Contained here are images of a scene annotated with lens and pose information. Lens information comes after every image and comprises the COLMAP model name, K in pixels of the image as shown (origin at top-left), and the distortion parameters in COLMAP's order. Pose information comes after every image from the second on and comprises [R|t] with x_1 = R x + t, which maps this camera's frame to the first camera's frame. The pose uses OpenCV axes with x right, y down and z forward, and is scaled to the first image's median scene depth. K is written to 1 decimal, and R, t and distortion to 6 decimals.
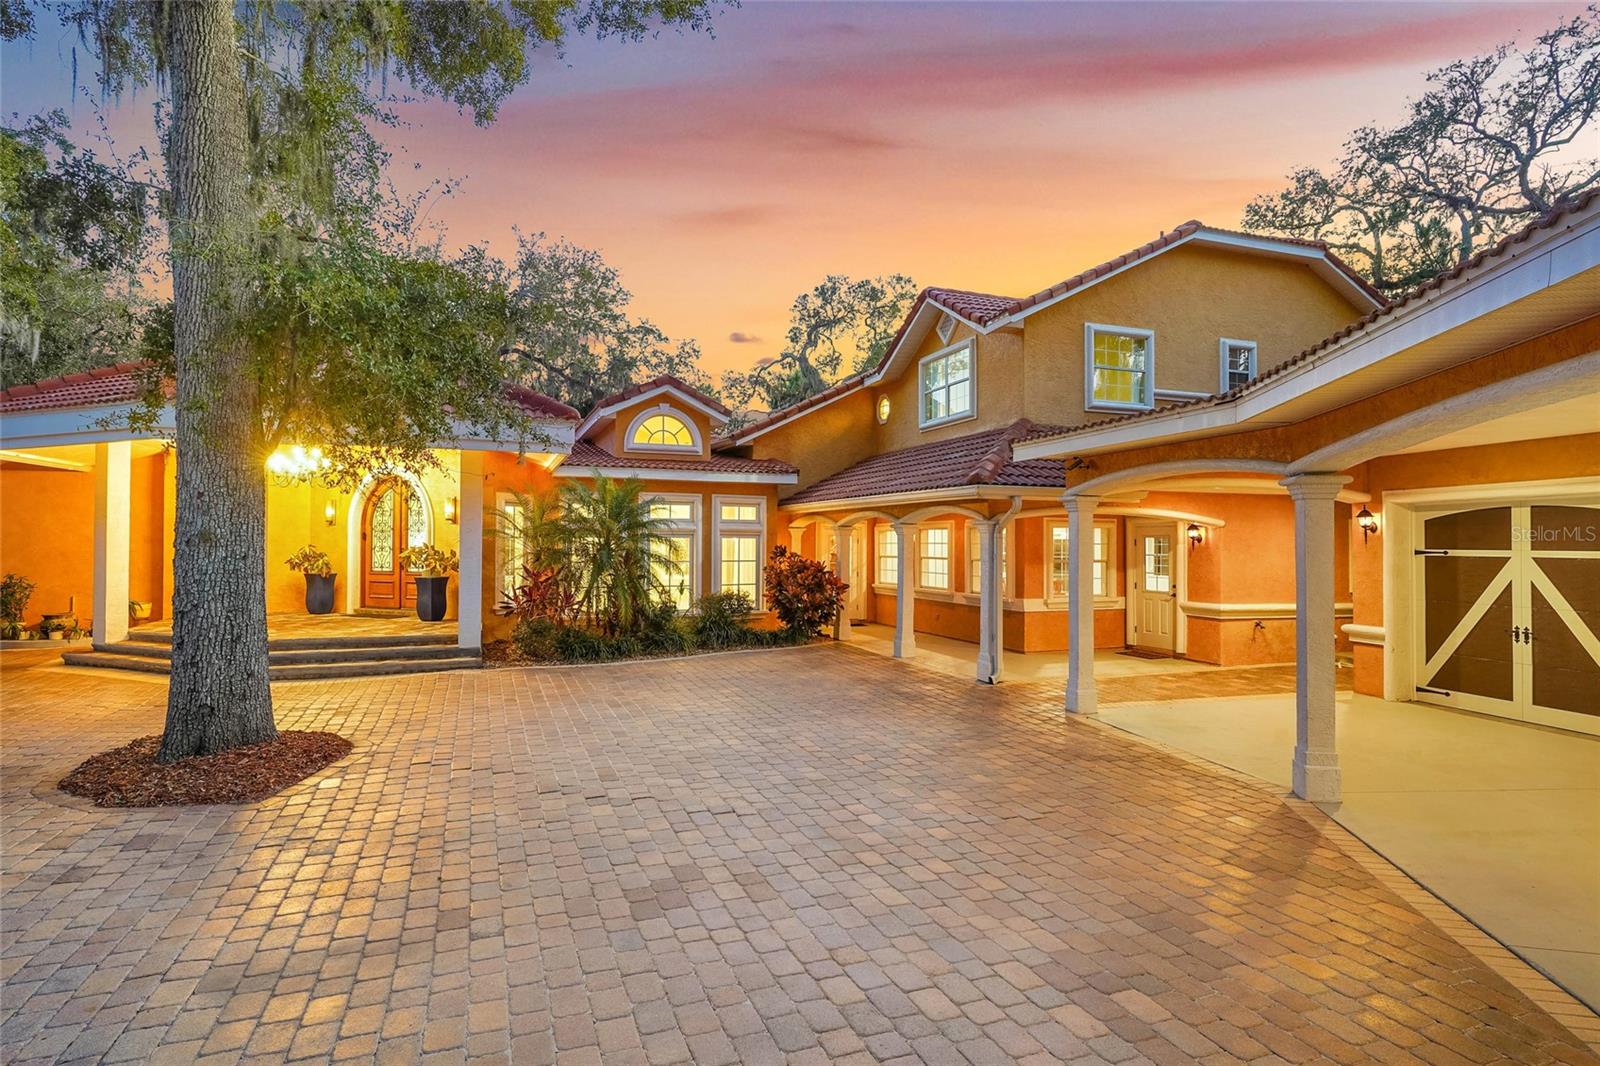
lens RADIAL K [[847.3, 0, 794.7], [0, 847.3, 530.2], [0, 0, 1]] dist [-0.005155, 0.004179]
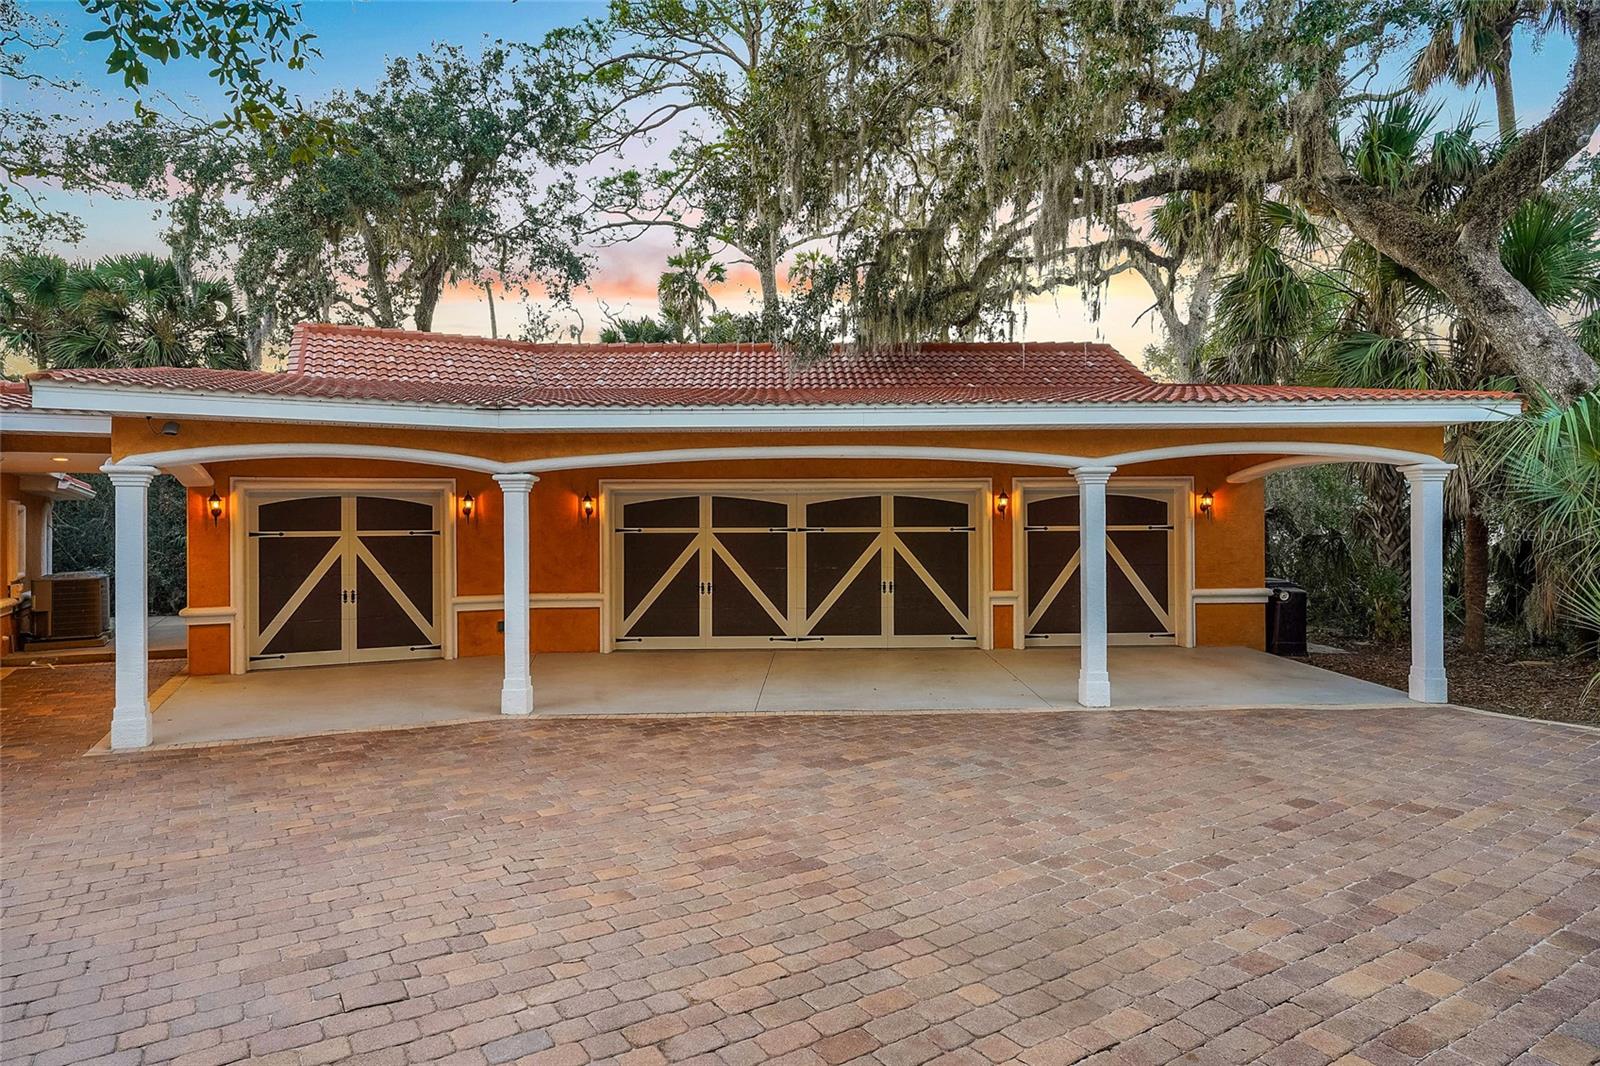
lens RADIAL K [[920.4, 0, 801.0], [0, 920.4, 527.3], [0, 0, 1]] dist [-0.001031, -0.001584]
pose [[-0.222850, -0.005336, 0.974838, -0.393064], [-0.007768, 0.999963, 0.003698, 0.004464], [-0.974822, -0.006748, -0.222883, 0.380562]]
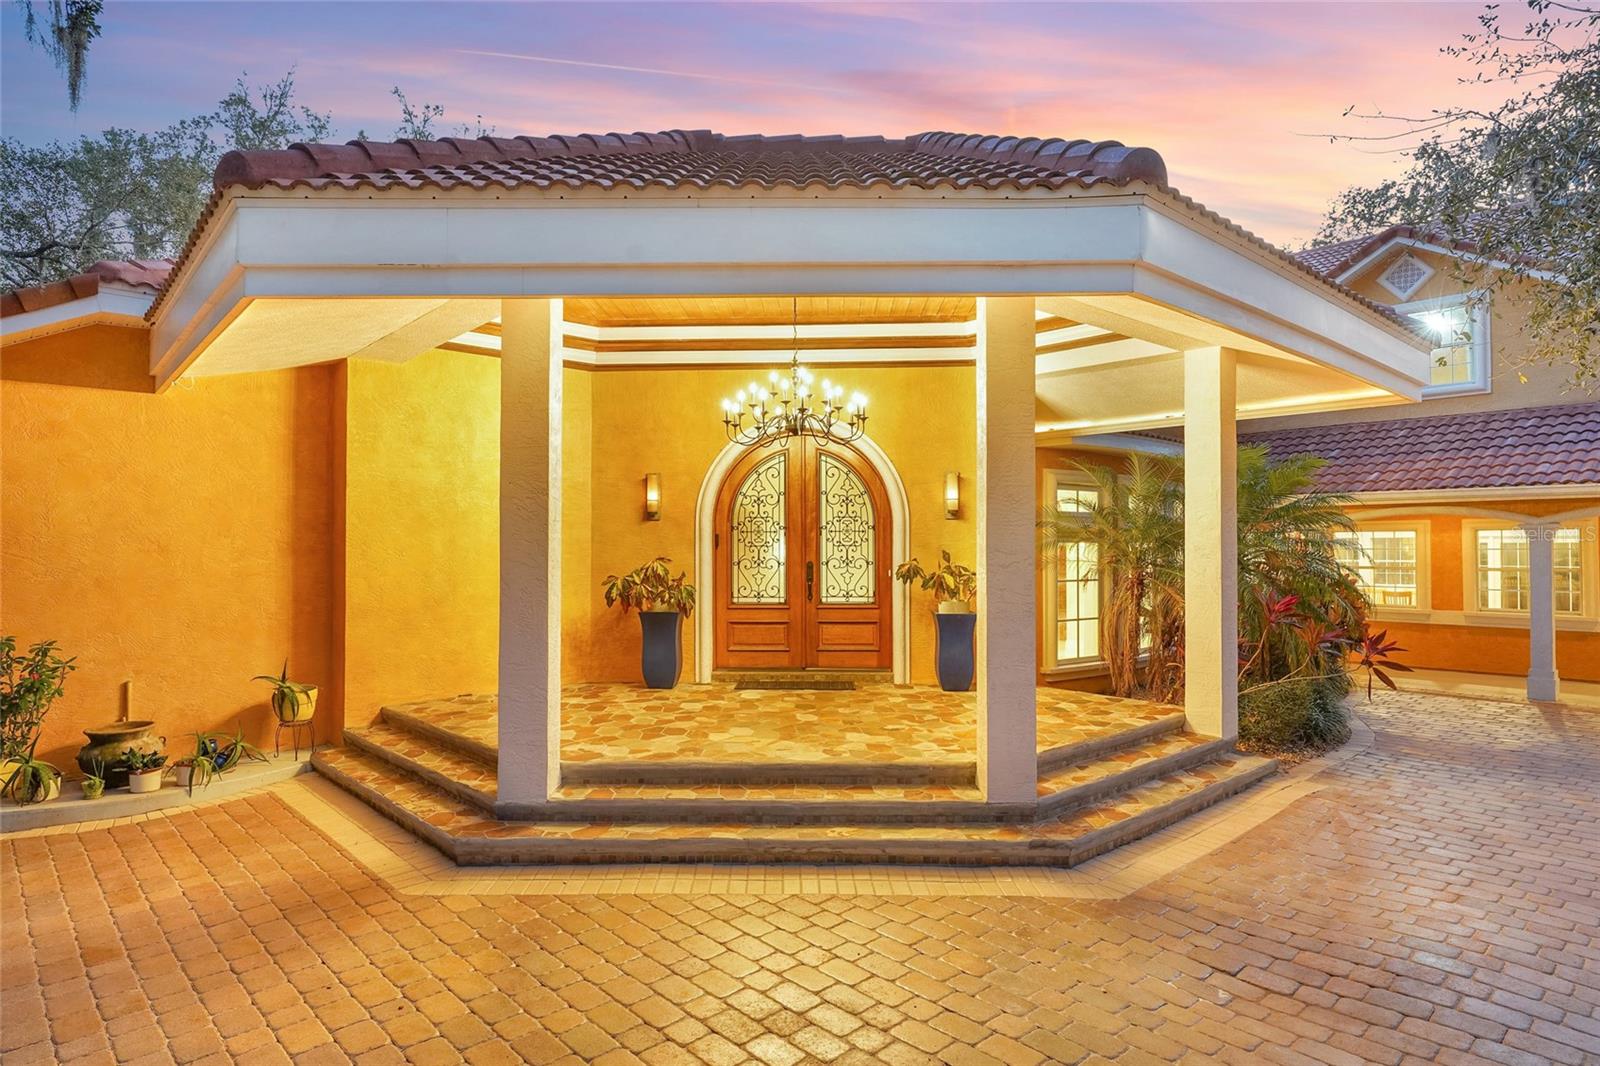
lens RADIAL K [[920.4, 0, 794.2], [0, 920.4, 536.7], [0, 0, 1]] dist [-0.001031, -0.001584]
pose [[0.926920, 0.001060, 0.375258, -0.723702], [-0.000579, 0.999999, -0.001396, 0.005675], [-0.375259, 0.001077, 0.926919, 0.446984]]
